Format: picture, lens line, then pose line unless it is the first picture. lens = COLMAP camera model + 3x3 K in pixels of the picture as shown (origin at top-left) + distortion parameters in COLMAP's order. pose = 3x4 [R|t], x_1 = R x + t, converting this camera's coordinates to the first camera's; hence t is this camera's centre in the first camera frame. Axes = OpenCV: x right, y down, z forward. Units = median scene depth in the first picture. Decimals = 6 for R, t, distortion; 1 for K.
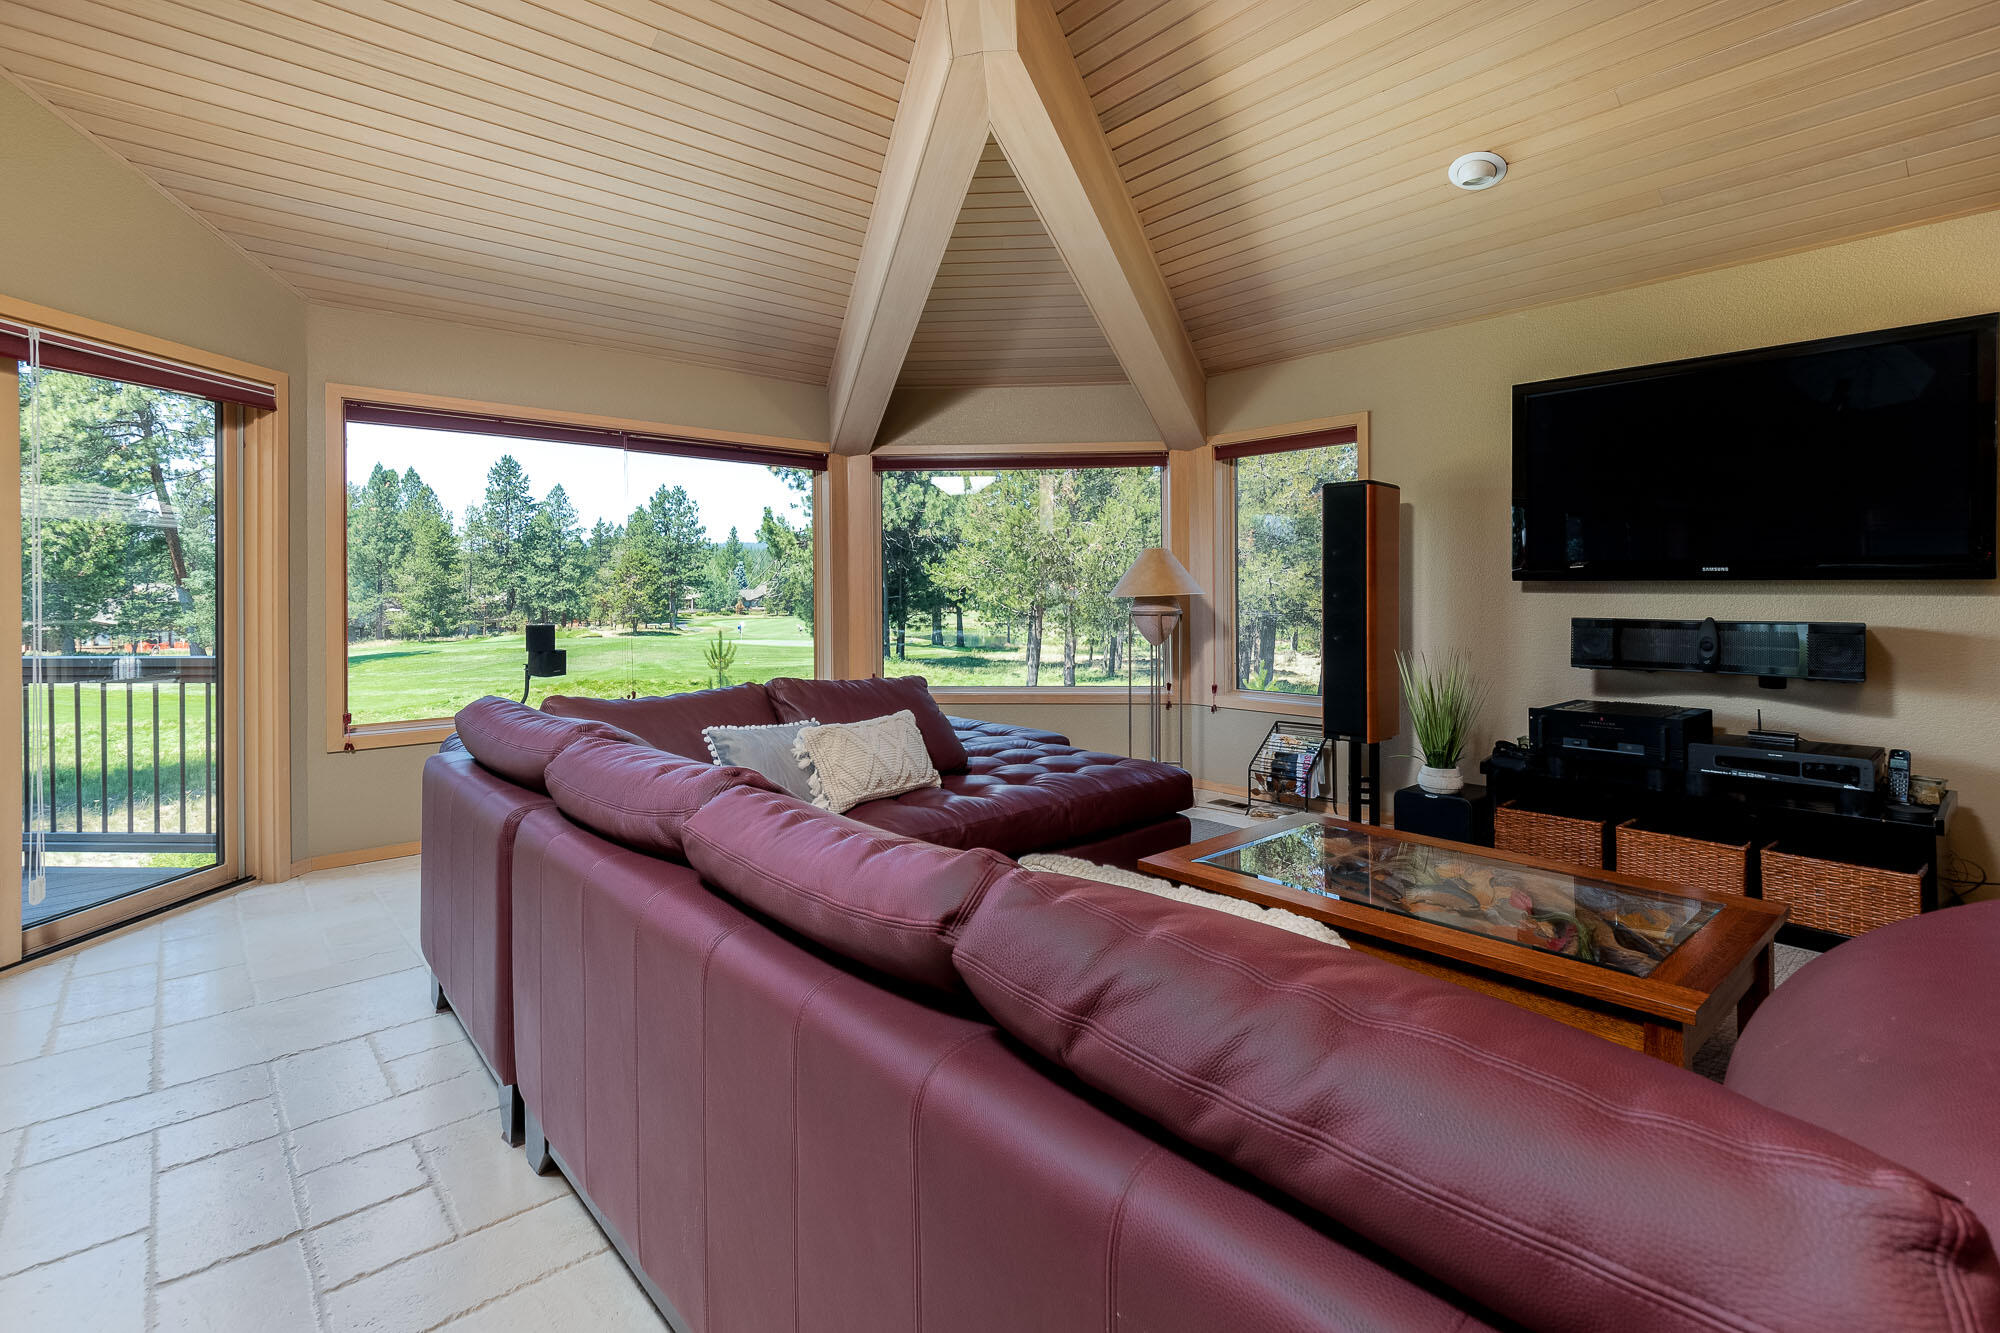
lens RADIAL K [[910.3, 0, 995.6], [0, 910.3, 589.0], [0, 0, 1]] dist [-0.000220, -0.000076]
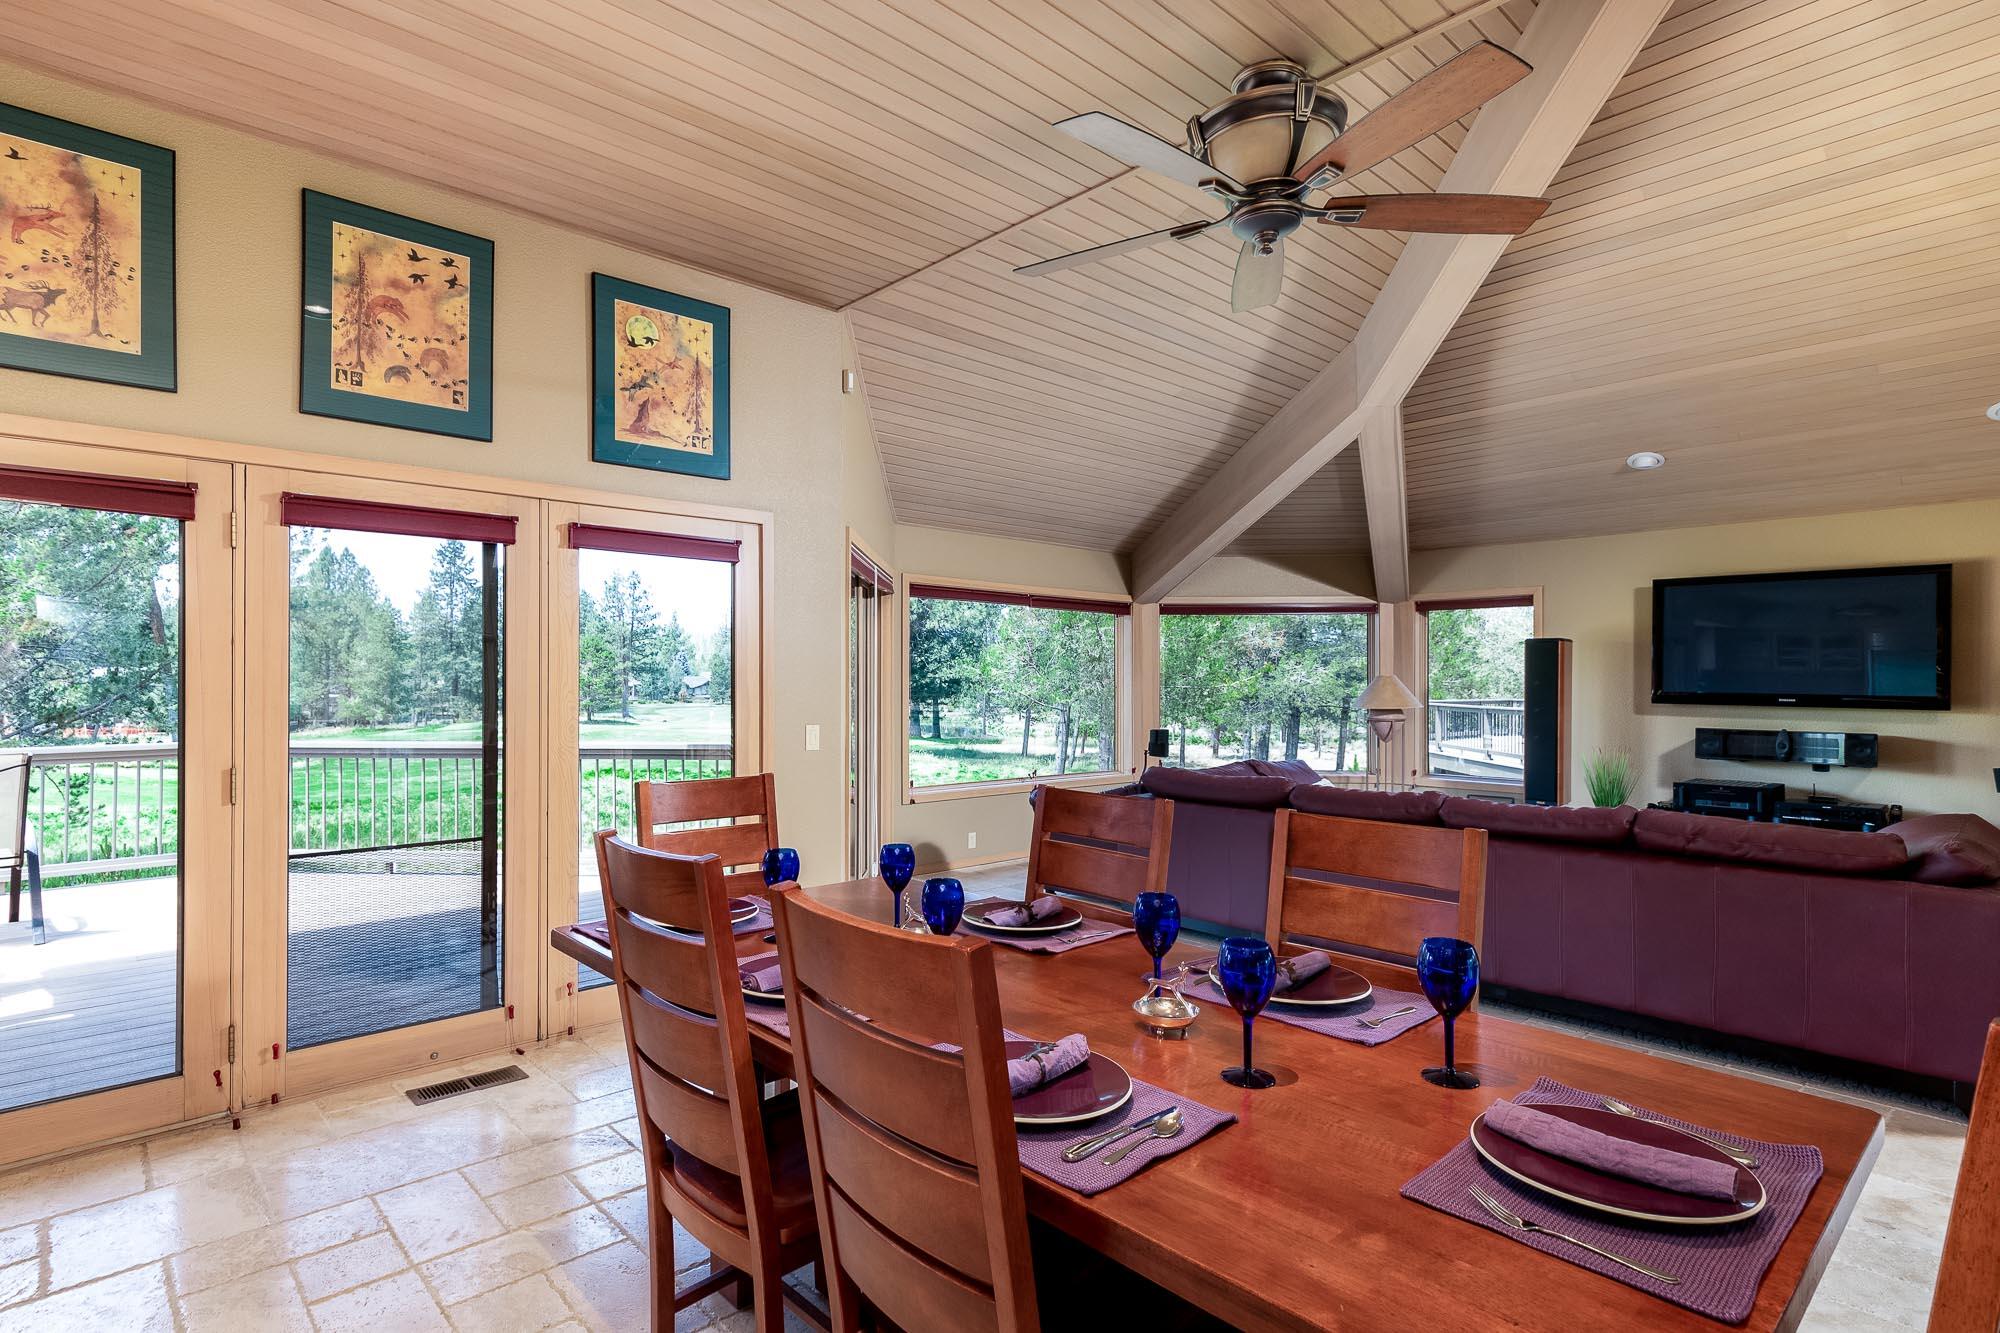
lens RADIAL K [[917.5, 0, 992.8], [0, 917.5, 683.3], [0, 0, 1]] dist [0.001481, 0.000213]
pose [[0.999956, 0.007933, 0.004977, -0.567117], [-0.007946, 0.999965, 0.002751, -0.038293], [-0.004955, -0.002790, 0.999984, -0.570769]]
